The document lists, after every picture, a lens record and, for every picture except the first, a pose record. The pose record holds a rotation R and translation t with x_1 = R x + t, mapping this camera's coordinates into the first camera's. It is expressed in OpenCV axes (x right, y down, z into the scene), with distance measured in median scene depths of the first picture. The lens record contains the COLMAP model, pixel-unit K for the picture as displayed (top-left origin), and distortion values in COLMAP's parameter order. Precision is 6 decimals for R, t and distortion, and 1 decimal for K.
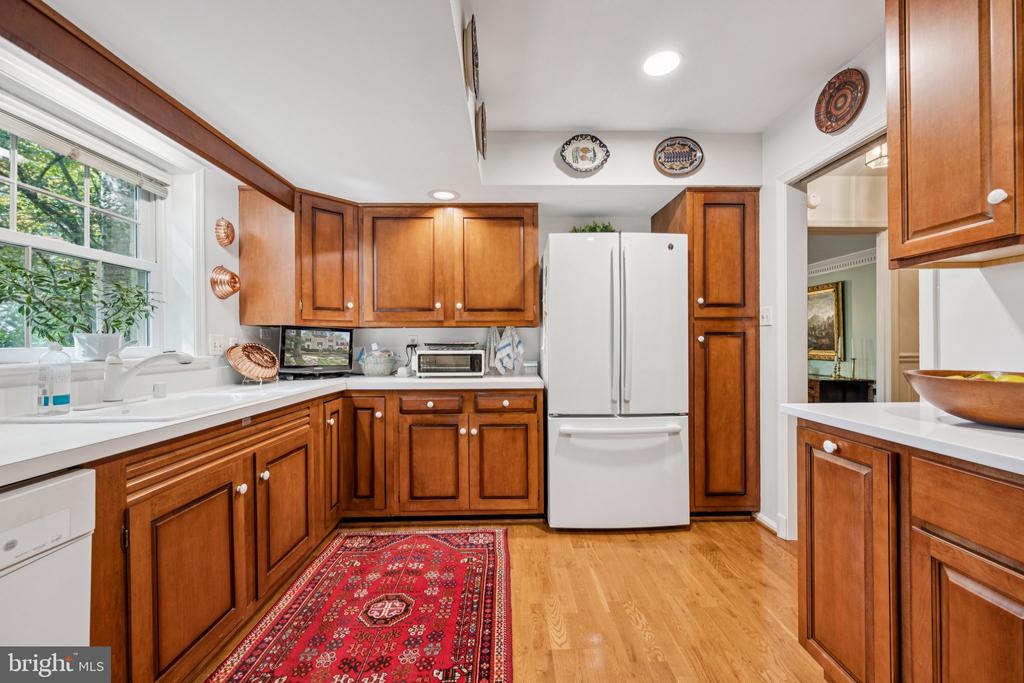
lens RADIAL K [[407.9, 0, 519.3], [0, 407.9, 343.3], [0, 0, 1]] dist [0.000709, 0.000028]
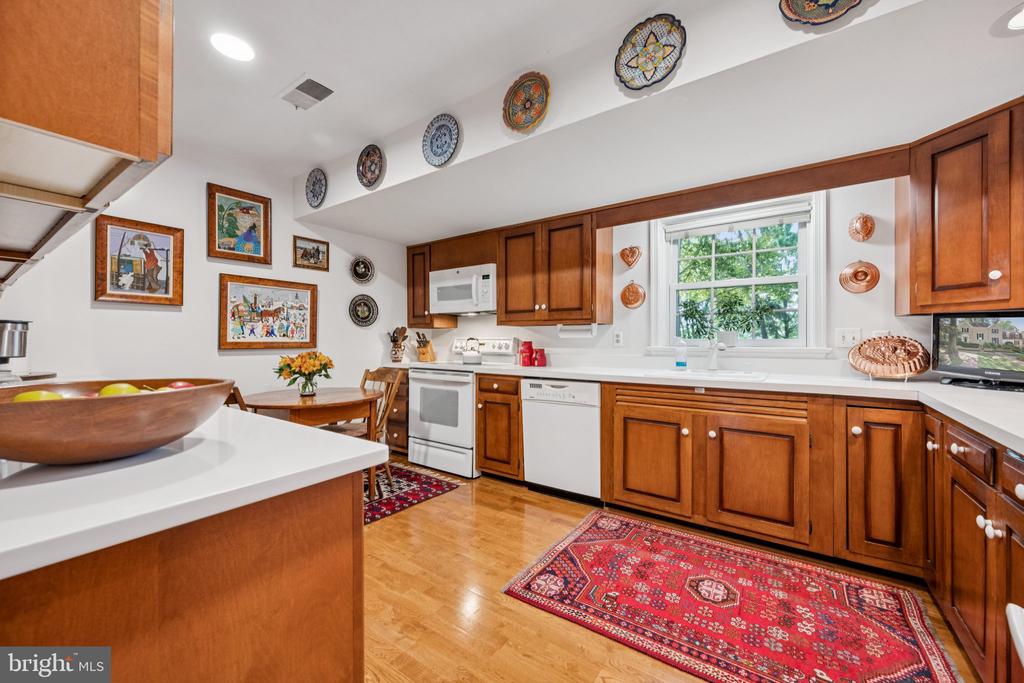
lens RADIAL K [[401.2, 0, 514.9], [0, 401.2, 340.4], [0, 0, 1]] dist [-0.000113, -0.000110]
pose [[-0.593938, 0.009089, -0.804460, 0.711745], [0.004165, 0.999958, 0.008223, -0.001921], [0.804500, 0.001533, -0.593950, 1.067206]]
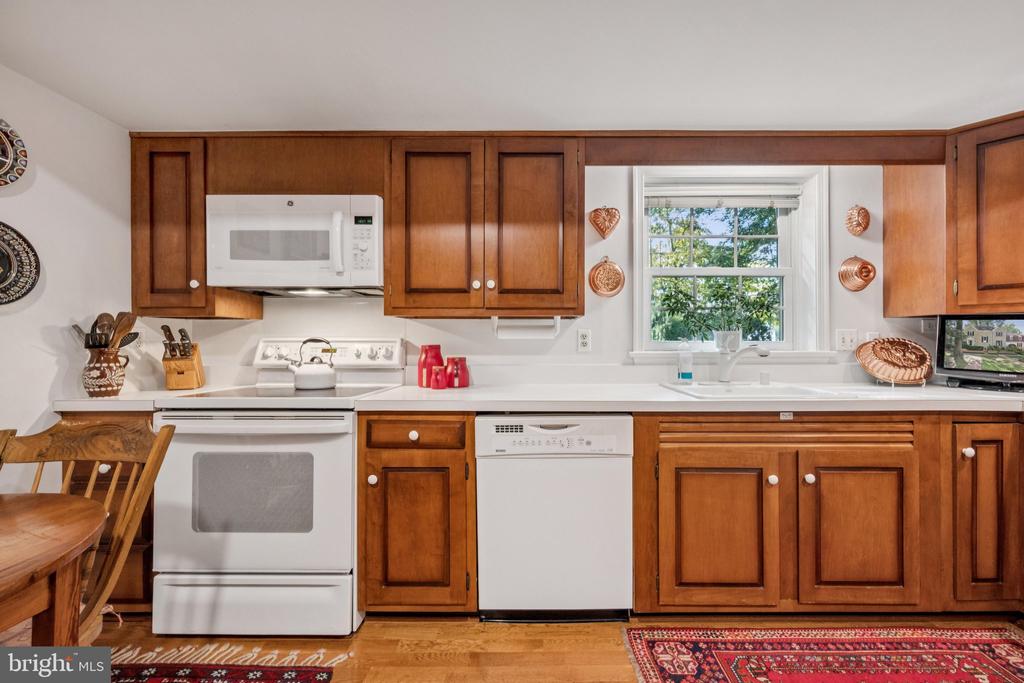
lens RADIAL K [[411.4, 0, 530.9], [0, 411.4, 340.7], [0, 0, 1]] dist [-0.001525, 0.000464]
pose [[-0.024448, 0.005151, -0.999688, 0.288692], [-0.000075, 0.999987, 0.005155, 0.000568], [0.999701, 0.000201, -0.024447, 0.319738]]
